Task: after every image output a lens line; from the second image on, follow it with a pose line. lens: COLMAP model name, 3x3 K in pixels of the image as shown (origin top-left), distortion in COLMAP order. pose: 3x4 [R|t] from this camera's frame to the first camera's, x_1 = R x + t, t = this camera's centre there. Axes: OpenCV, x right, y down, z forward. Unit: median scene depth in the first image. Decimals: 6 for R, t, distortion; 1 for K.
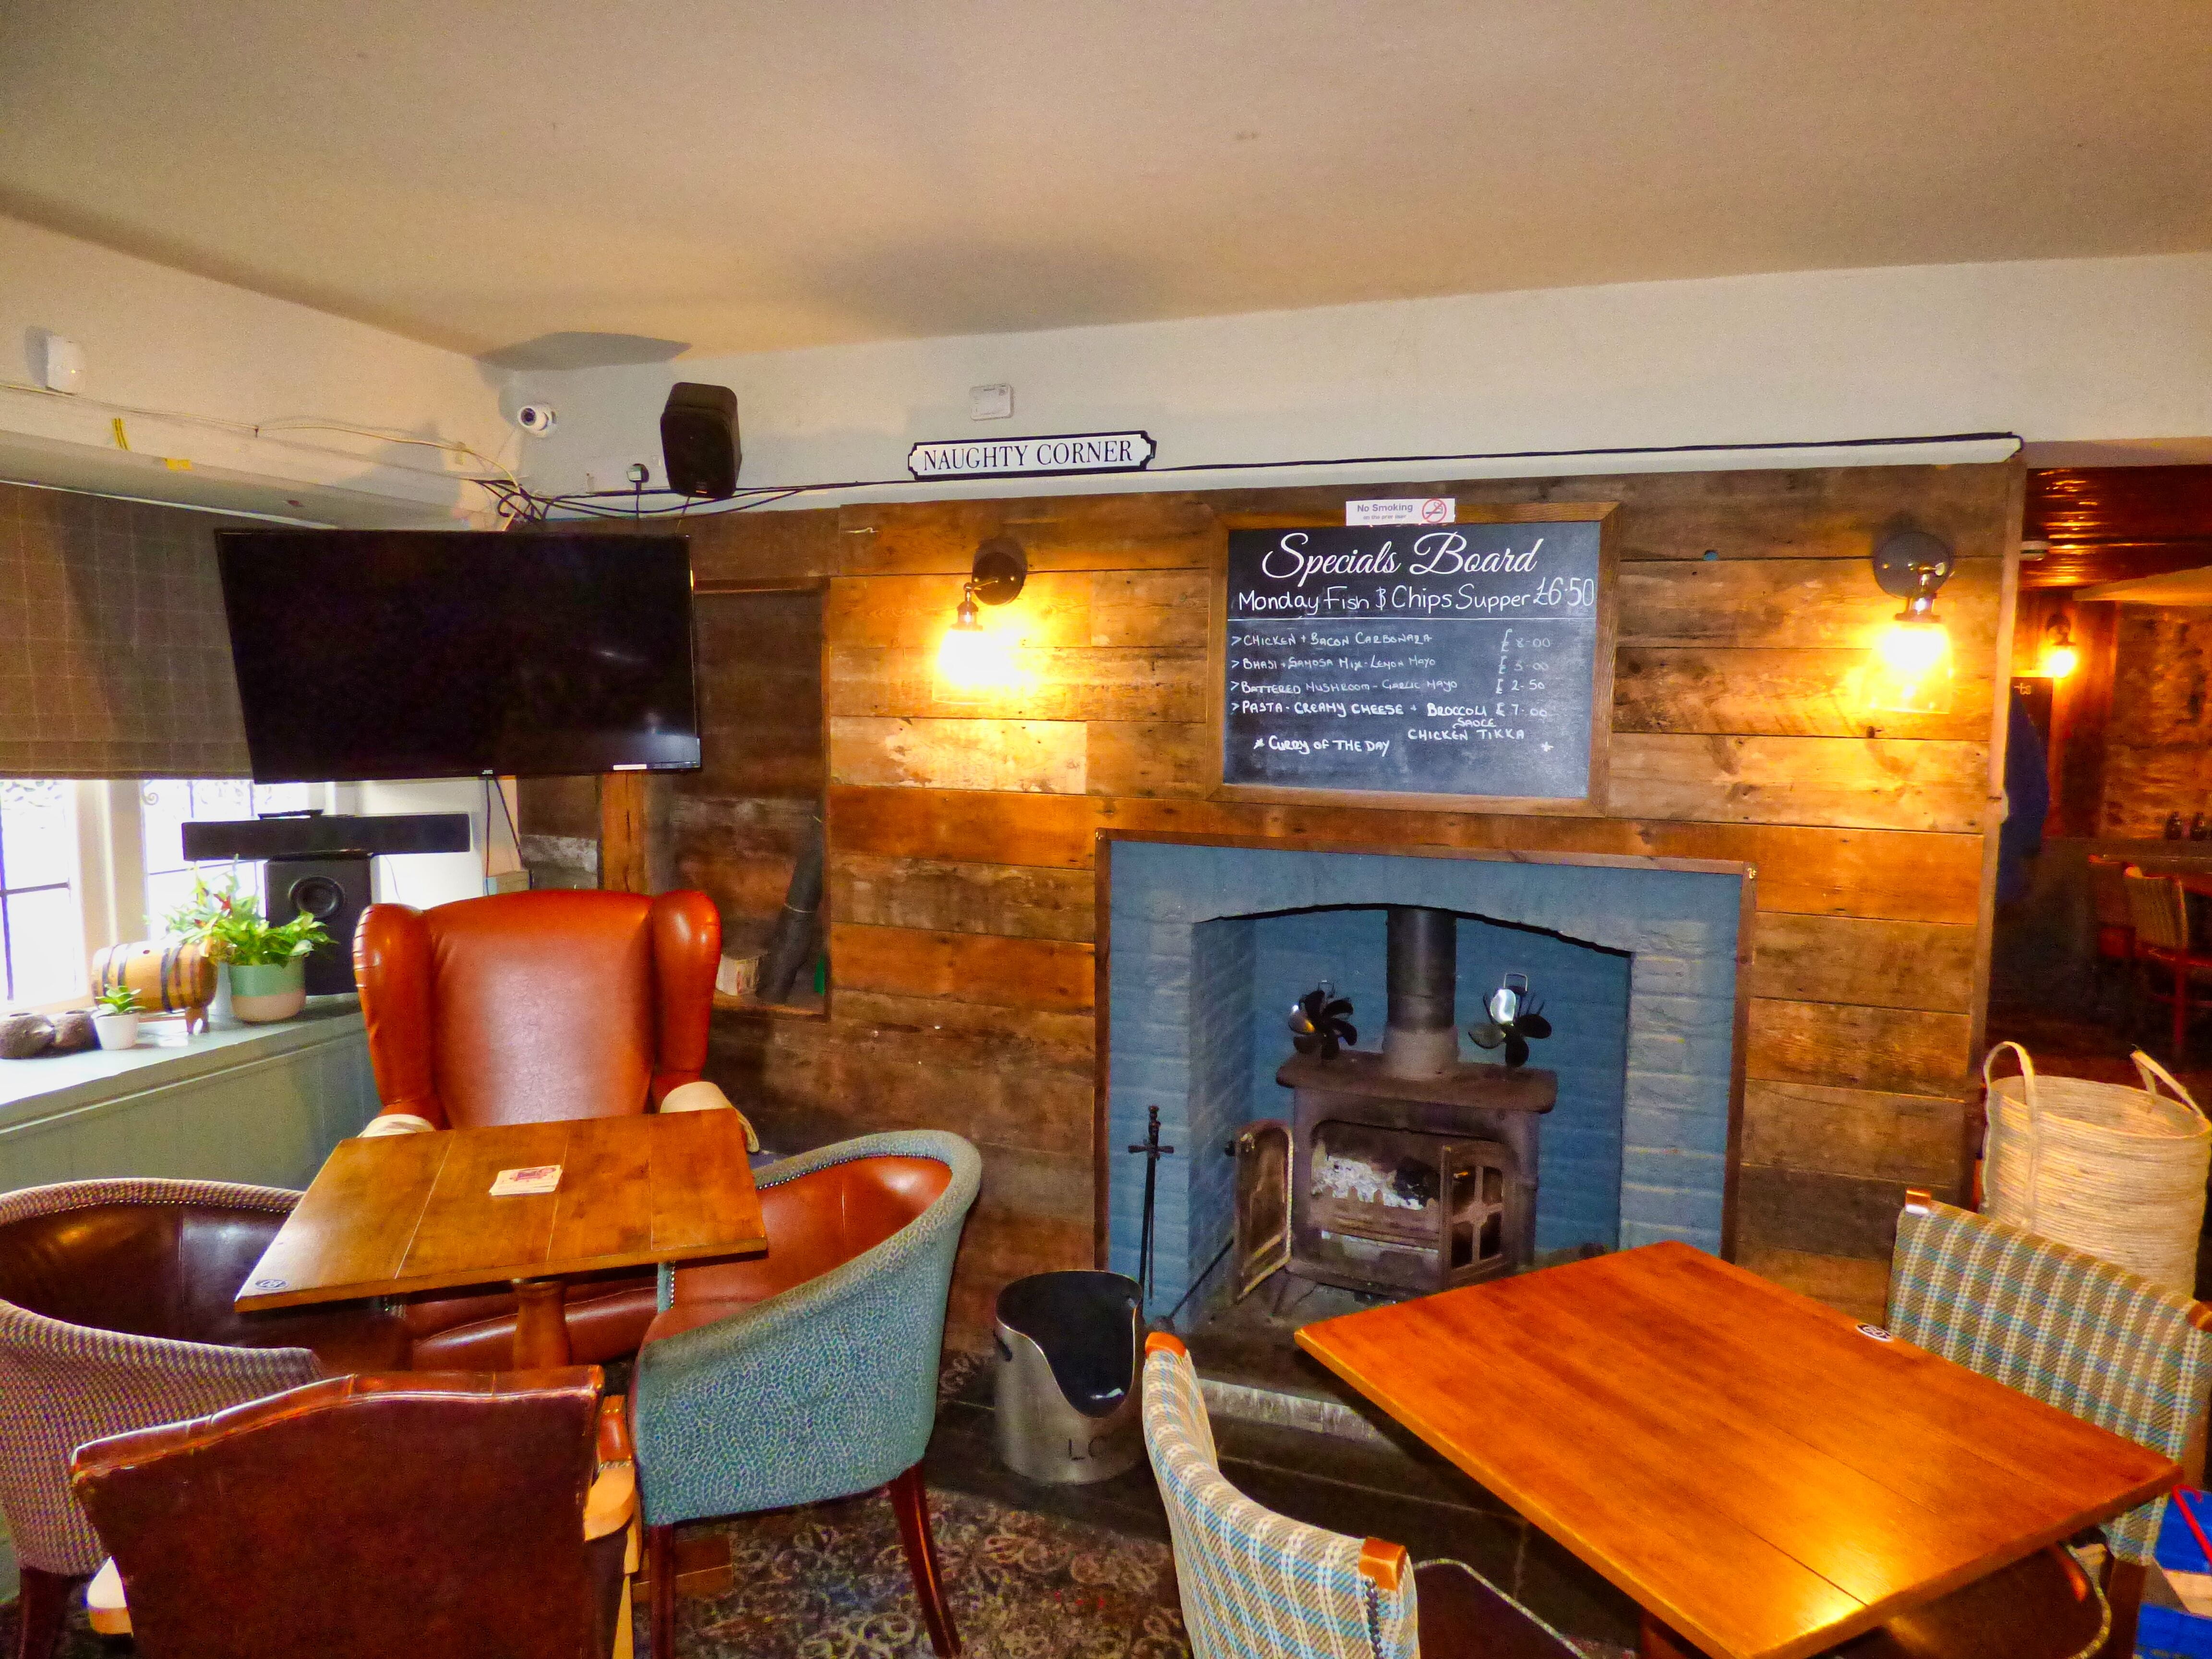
lens RADIAL K [[1339.4, 0, 1108.2], [0, 1339.4, 816.5], [0, 0, 1]] dist [-0.030608, 0.002287]
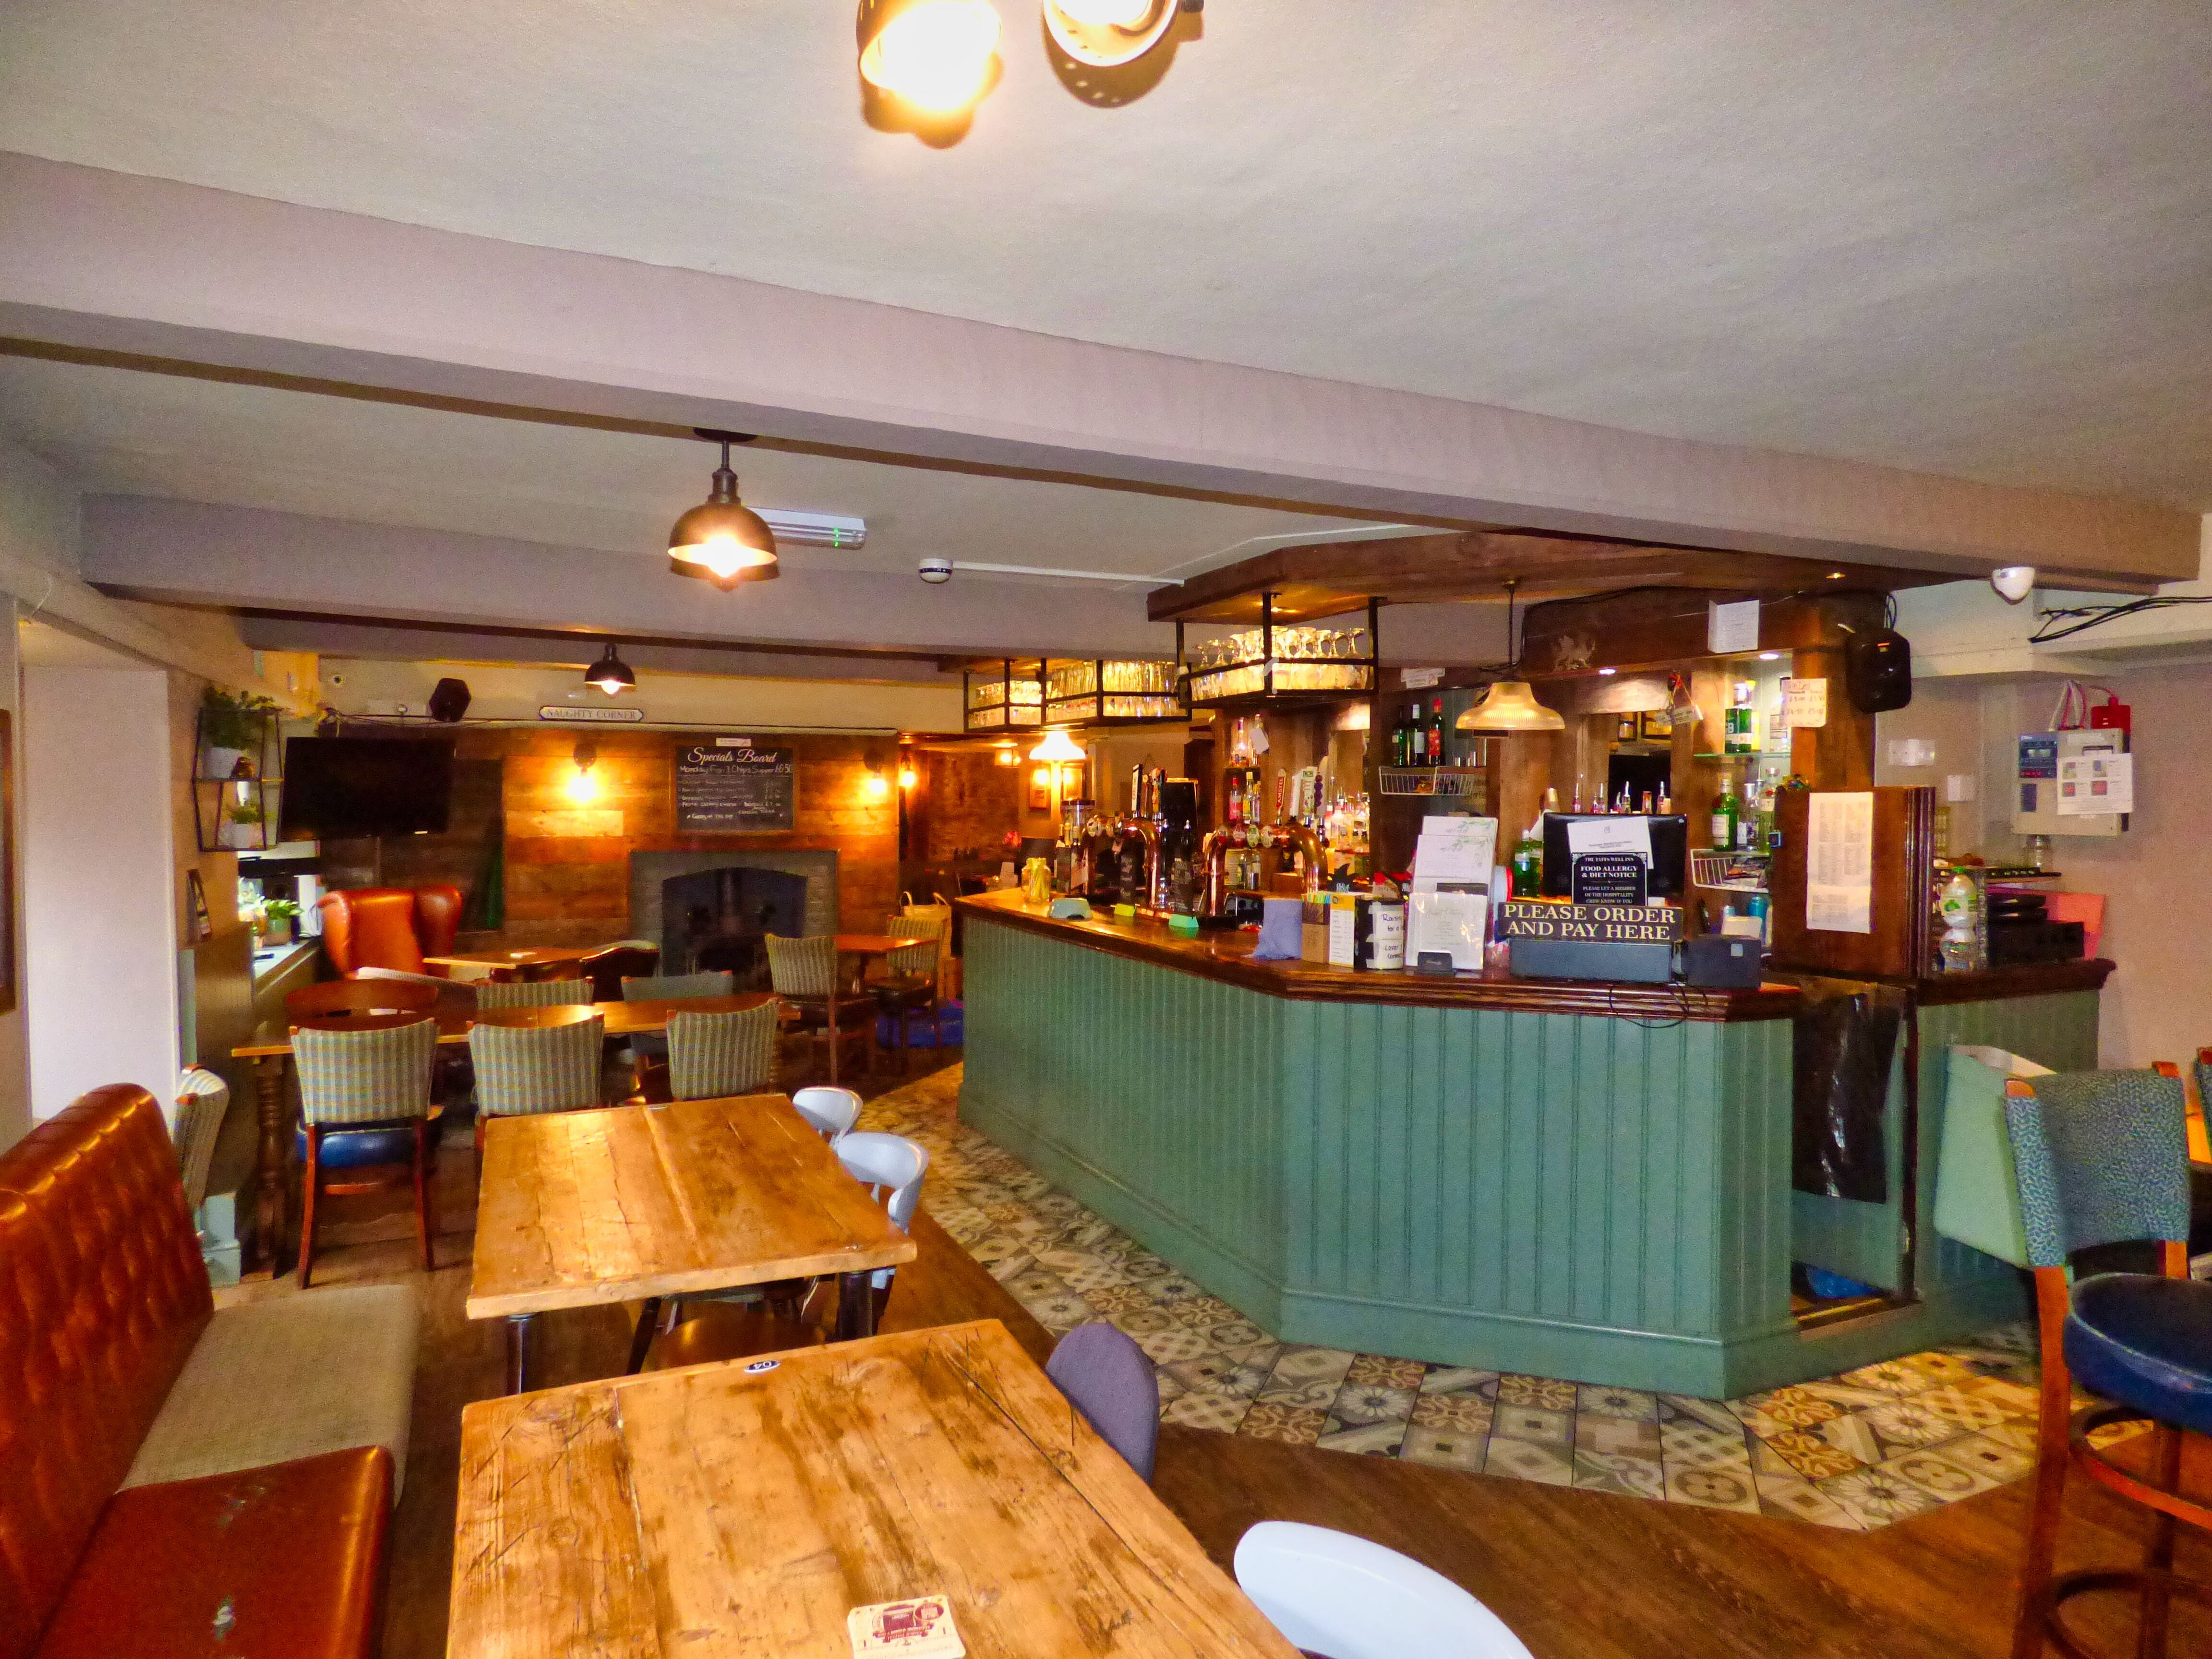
lens RADIAL K [[1339.4, 0, 1104.3], [0, 1339.4, 828.6], [0, 0, 1]] dist [-0.030608, 0.002287]
pose [[0.717215, -0.025868, 0.696372, -1.277826], [0.069786, 0.996953, -0.034841, 0.138837], [-0.693349, 0.073586, 0.716835, -1.749977]]
